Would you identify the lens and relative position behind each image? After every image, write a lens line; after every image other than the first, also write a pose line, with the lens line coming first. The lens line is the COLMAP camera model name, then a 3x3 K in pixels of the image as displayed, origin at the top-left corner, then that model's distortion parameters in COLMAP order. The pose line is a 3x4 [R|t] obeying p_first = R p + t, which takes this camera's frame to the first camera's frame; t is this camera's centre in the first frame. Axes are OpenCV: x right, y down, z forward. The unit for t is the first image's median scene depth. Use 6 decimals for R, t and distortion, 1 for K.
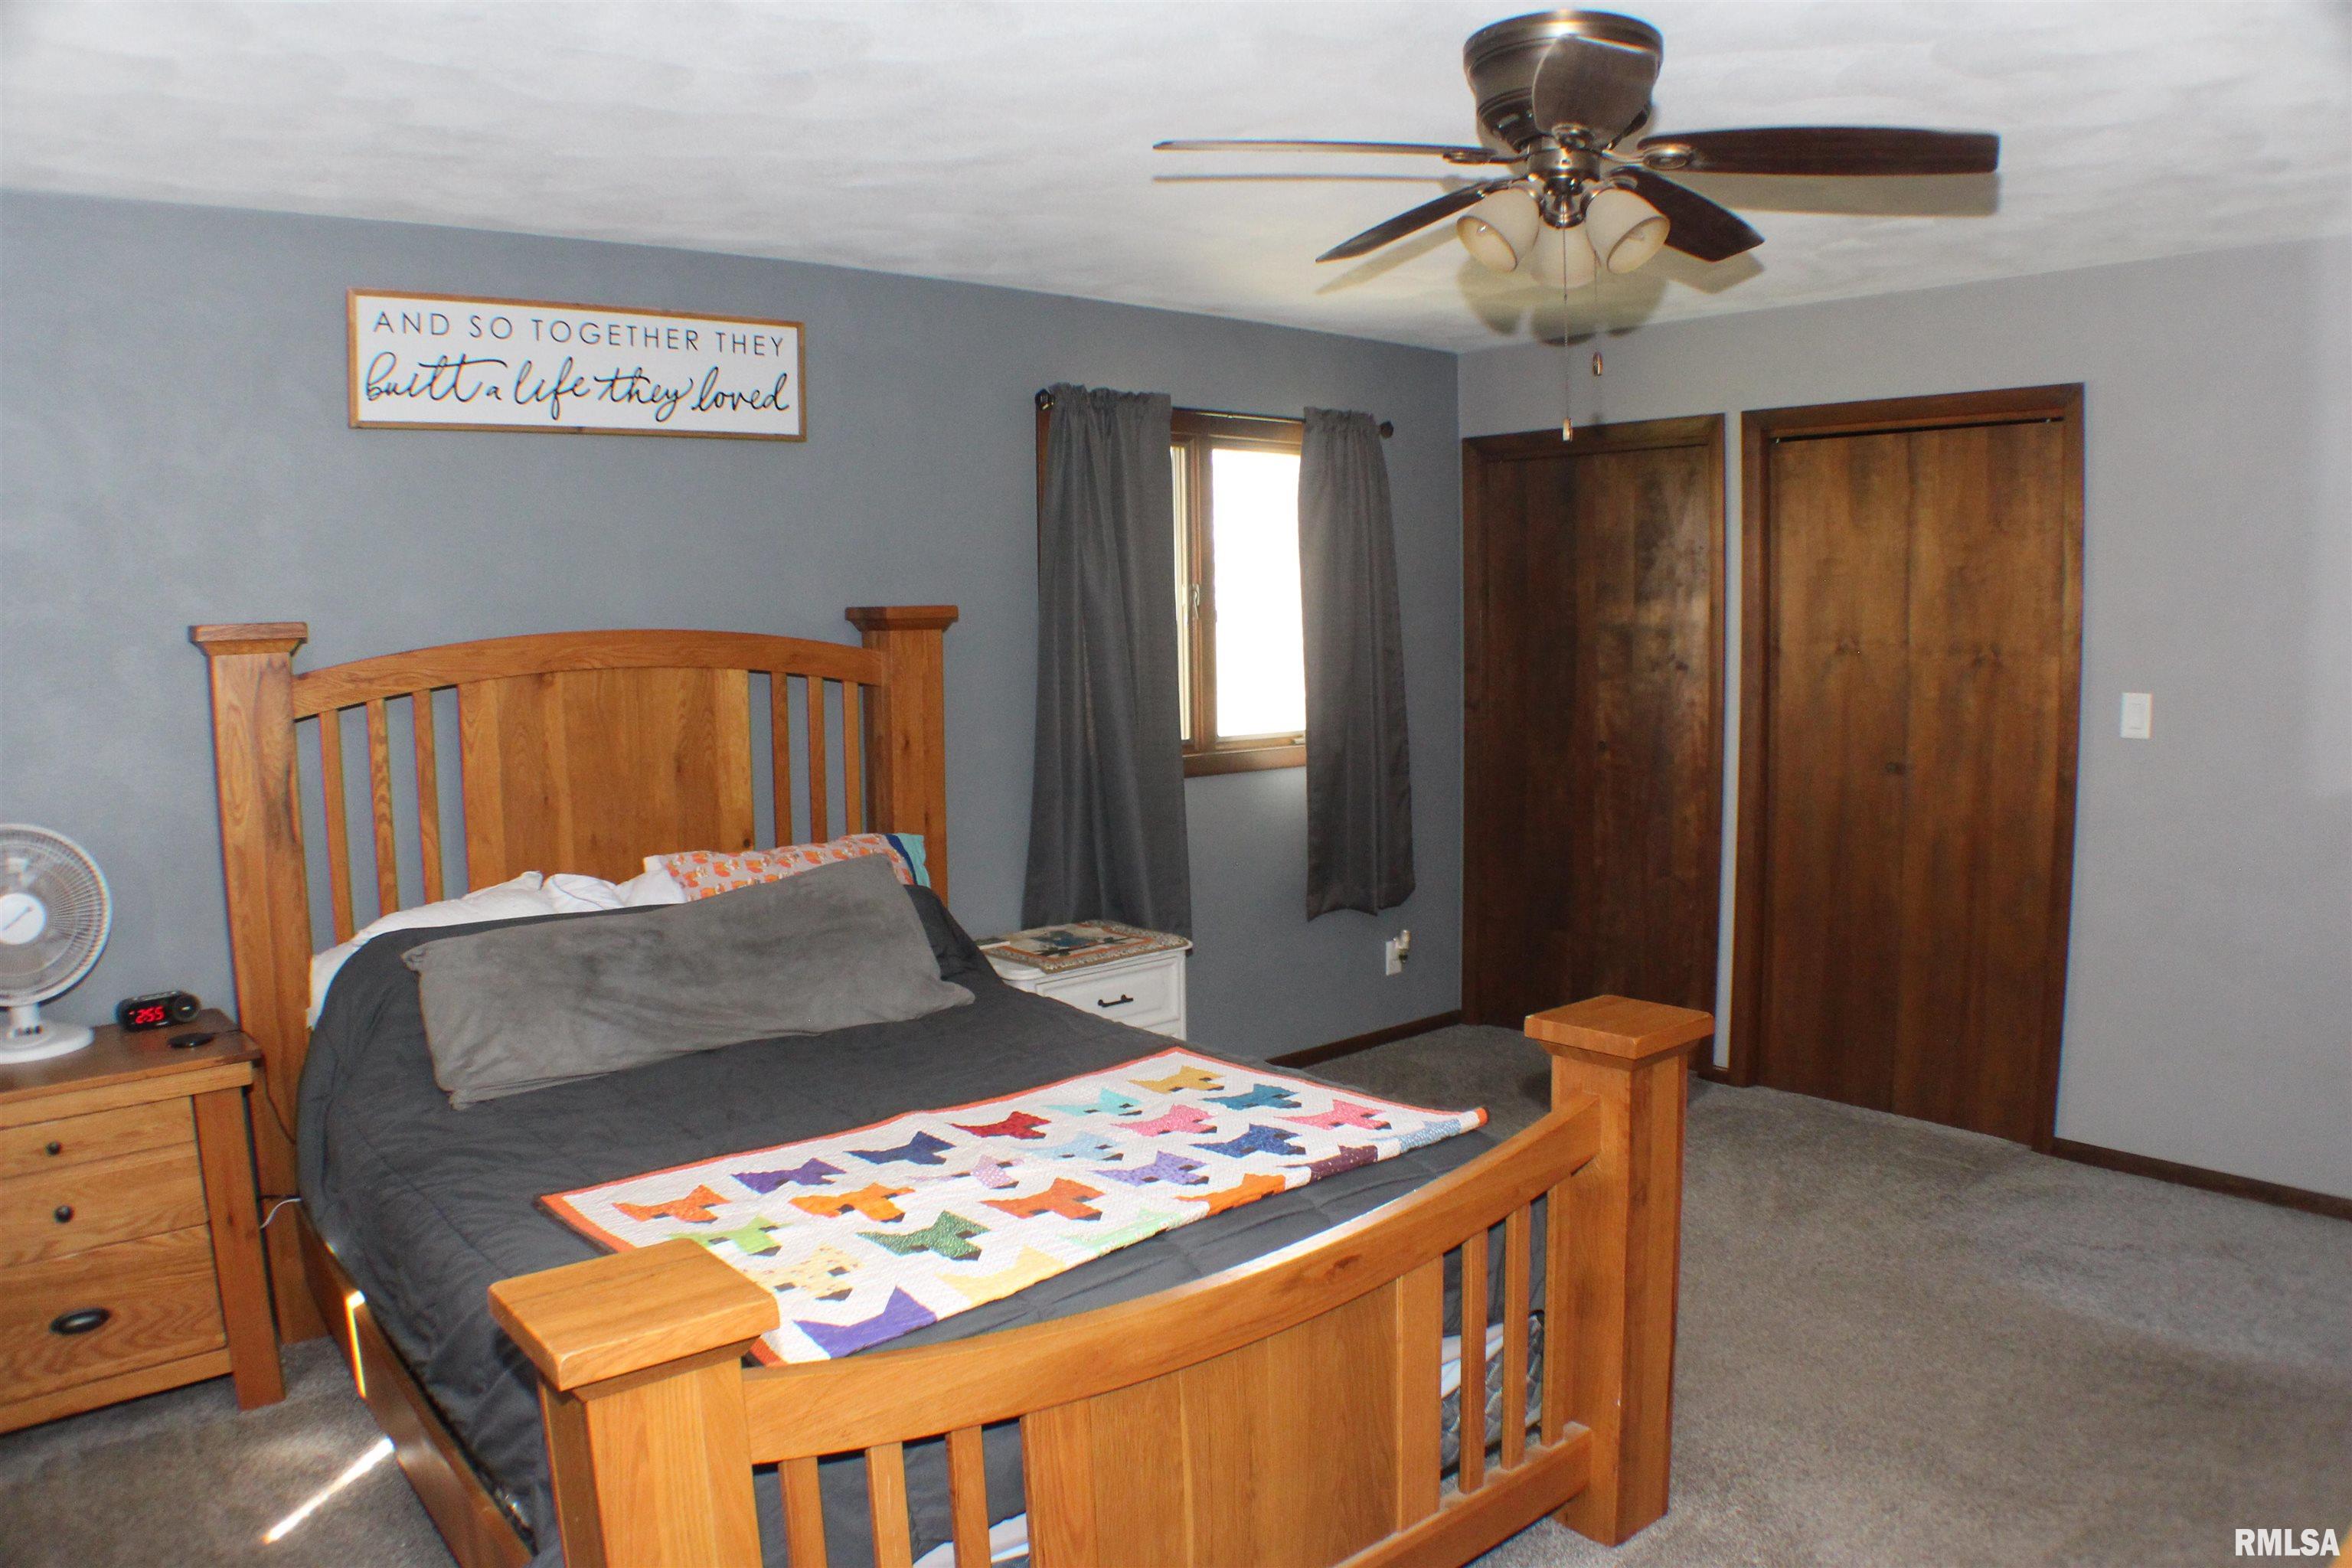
lens RADIAL K [[1609.5, 0, 1174.9], [0, 1609.5, 794.5], [0, 0, 1]] dist [-0.221869, 0.115245]
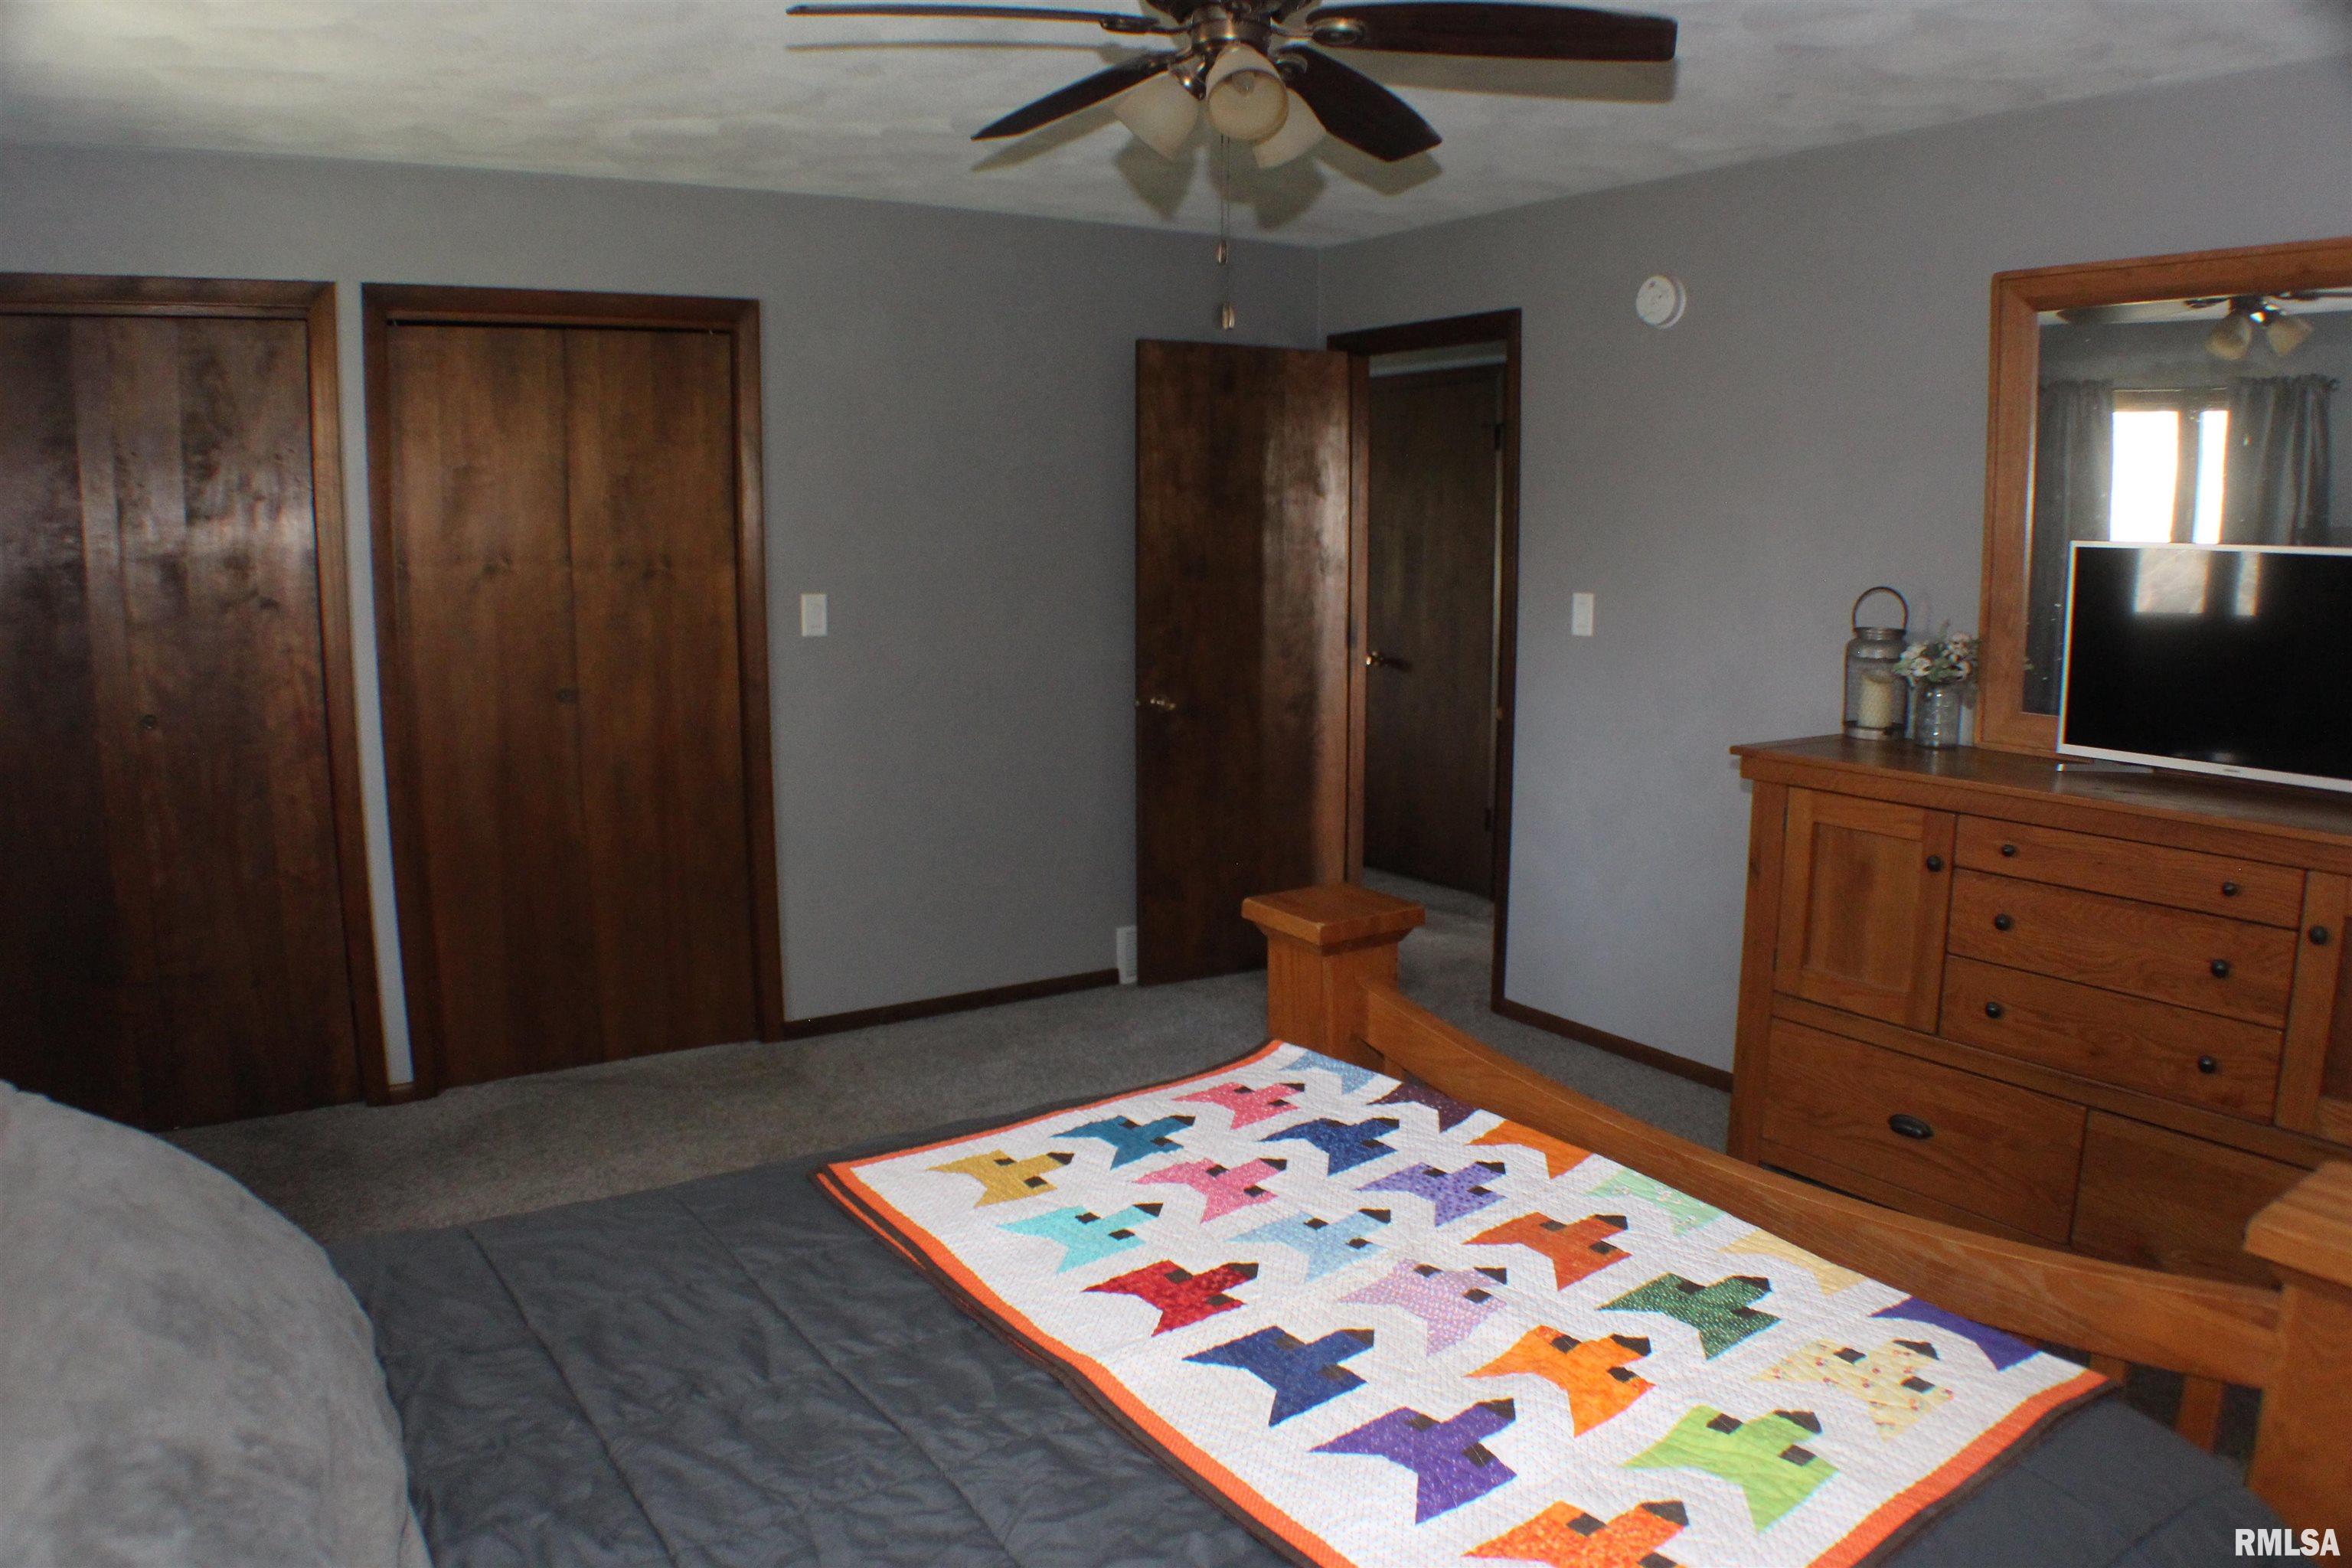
lens RADIAL K [[1609.5, 0, 1174.9], [0, 1609.5, 794.5], [0, 0, 1]] dist [-0.221869, 0.115245]
pose [[0.120144, -0.148237, 0.981627, -0.420425], [0.108764, 0.984803, 0.135405, -0.046332], [-0.986781, 0.090498, 0.134441, 0.534737]]
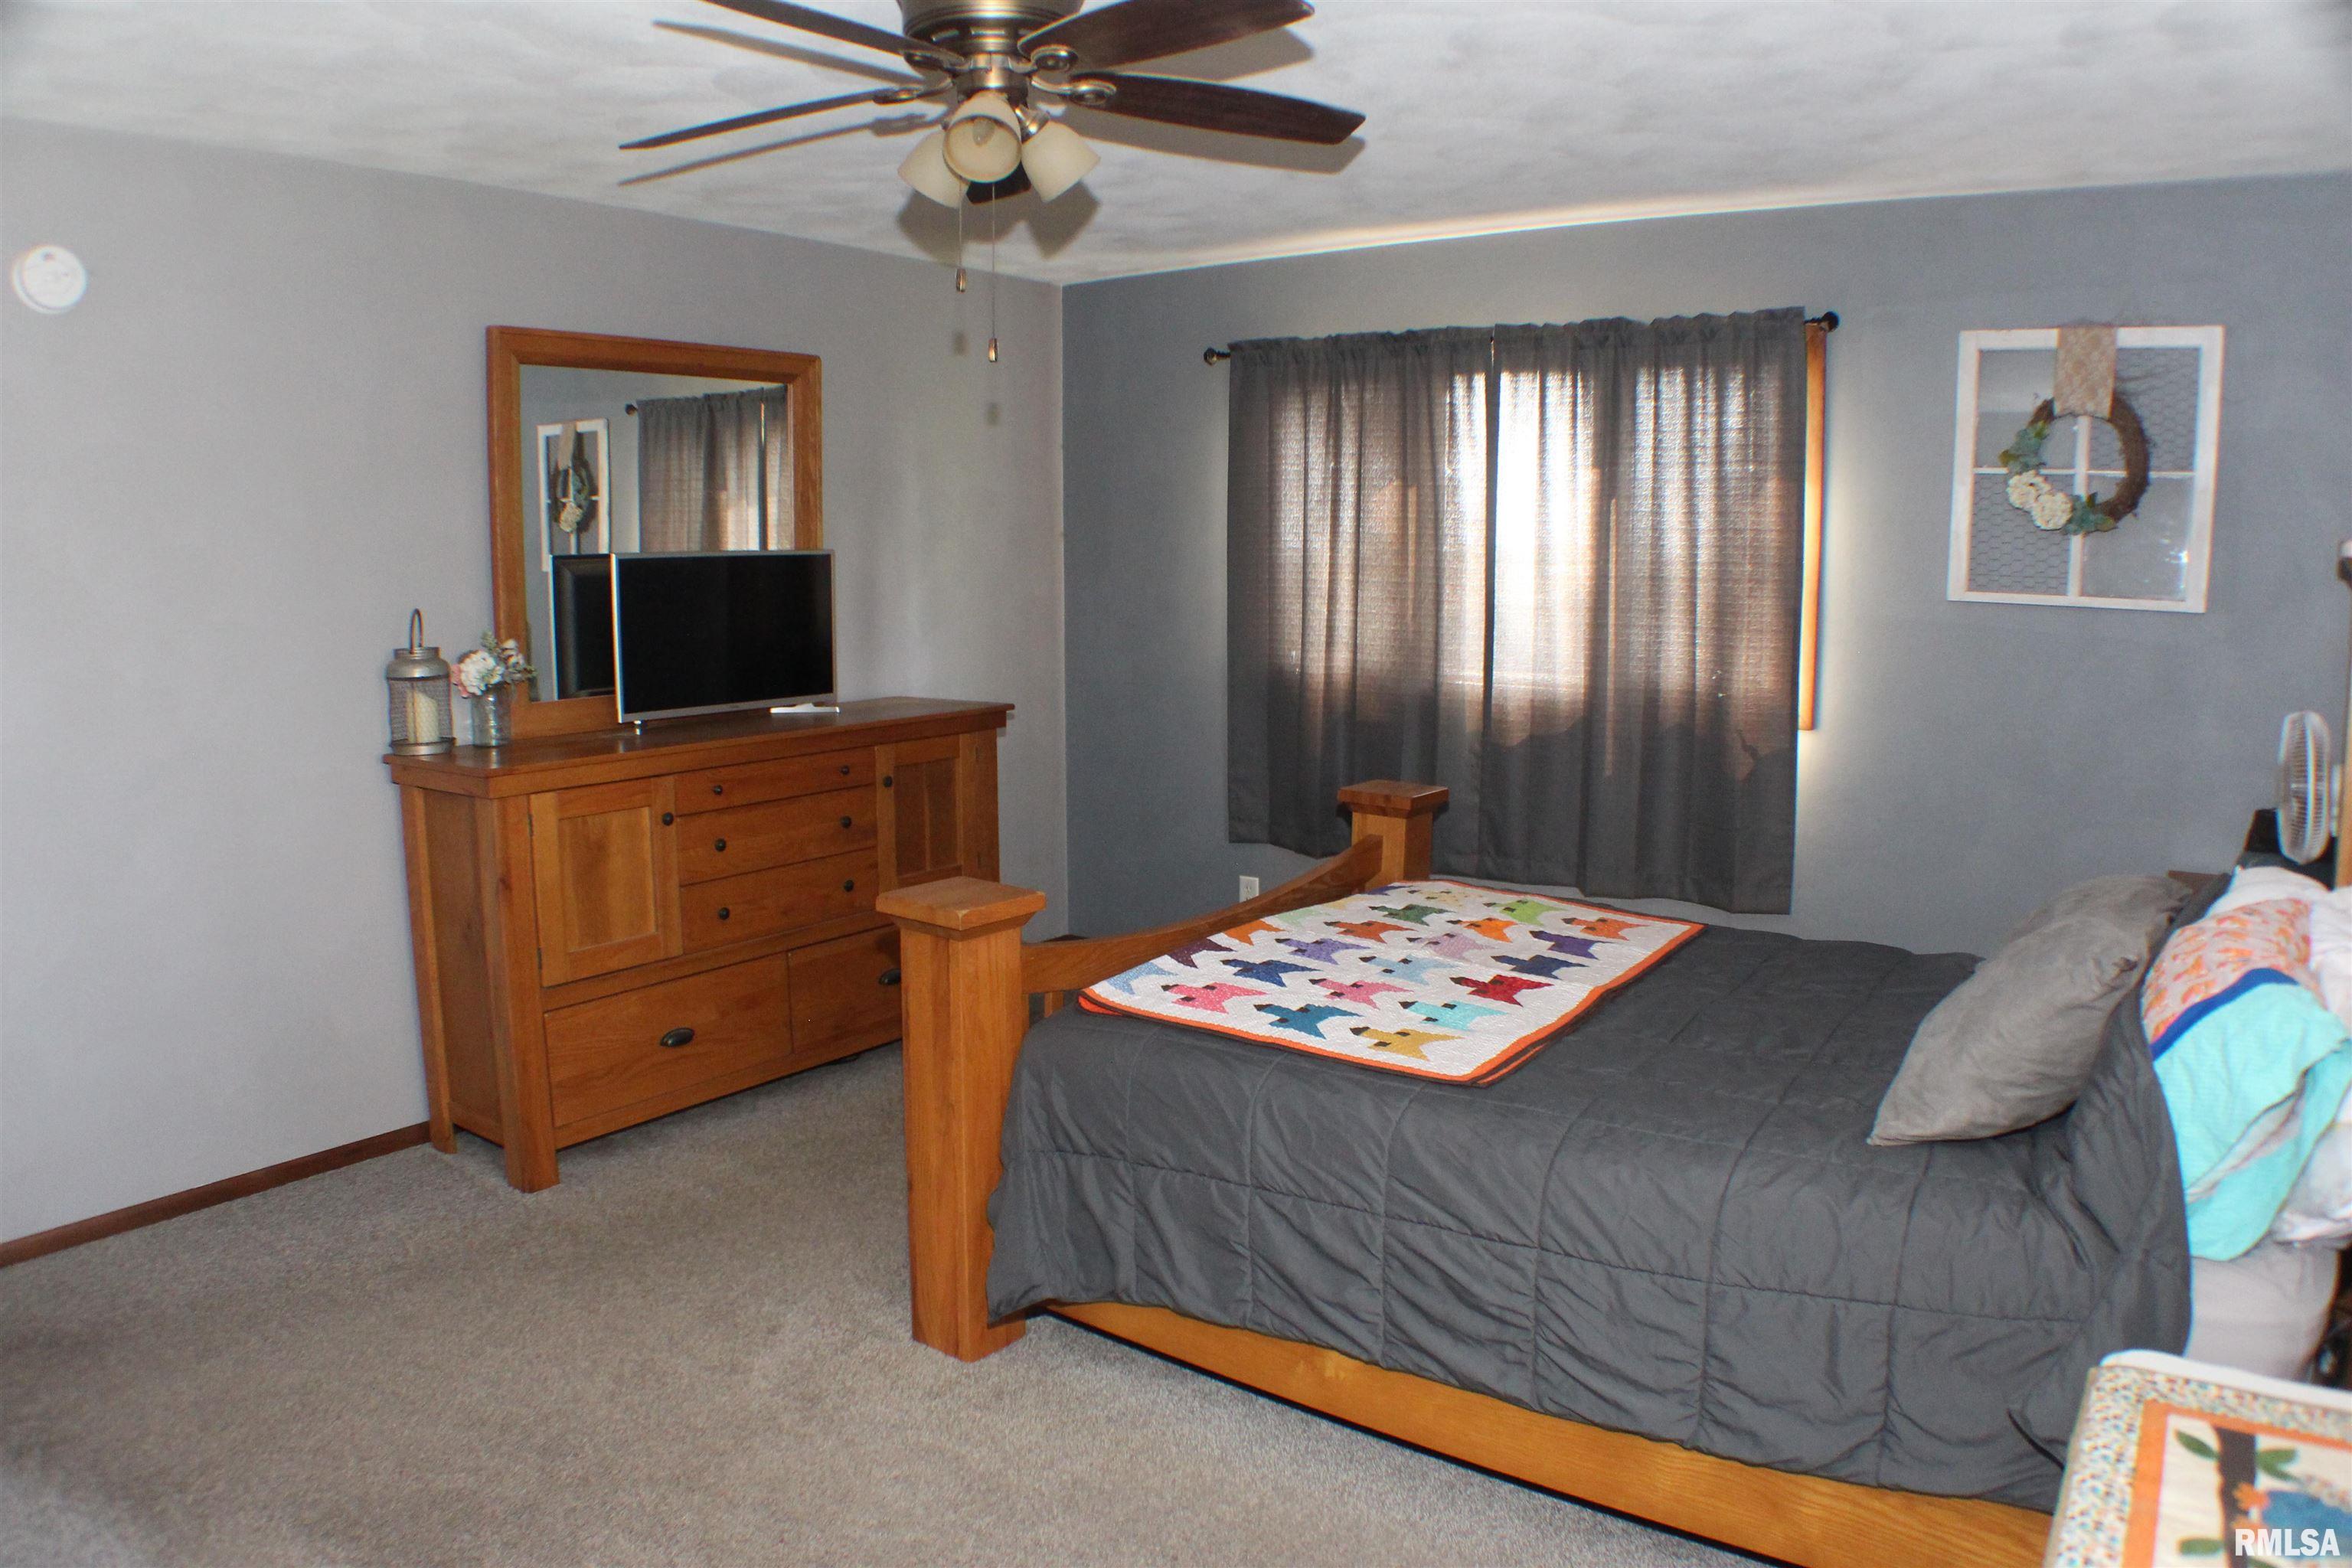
lens RADIAL K [[1609.5, 0, 1174.9], [0, 1609.5, 794.5], [0, 0, 1]] dist [-0.221869, 0.115245]
pose [[-0.970230, 0.048695, -0.237238, 0.226417], [-0.015014, 0.965599, 0.259602, -0.128655], [0.241718, 0.255436, -0.936122, 1.174079]]
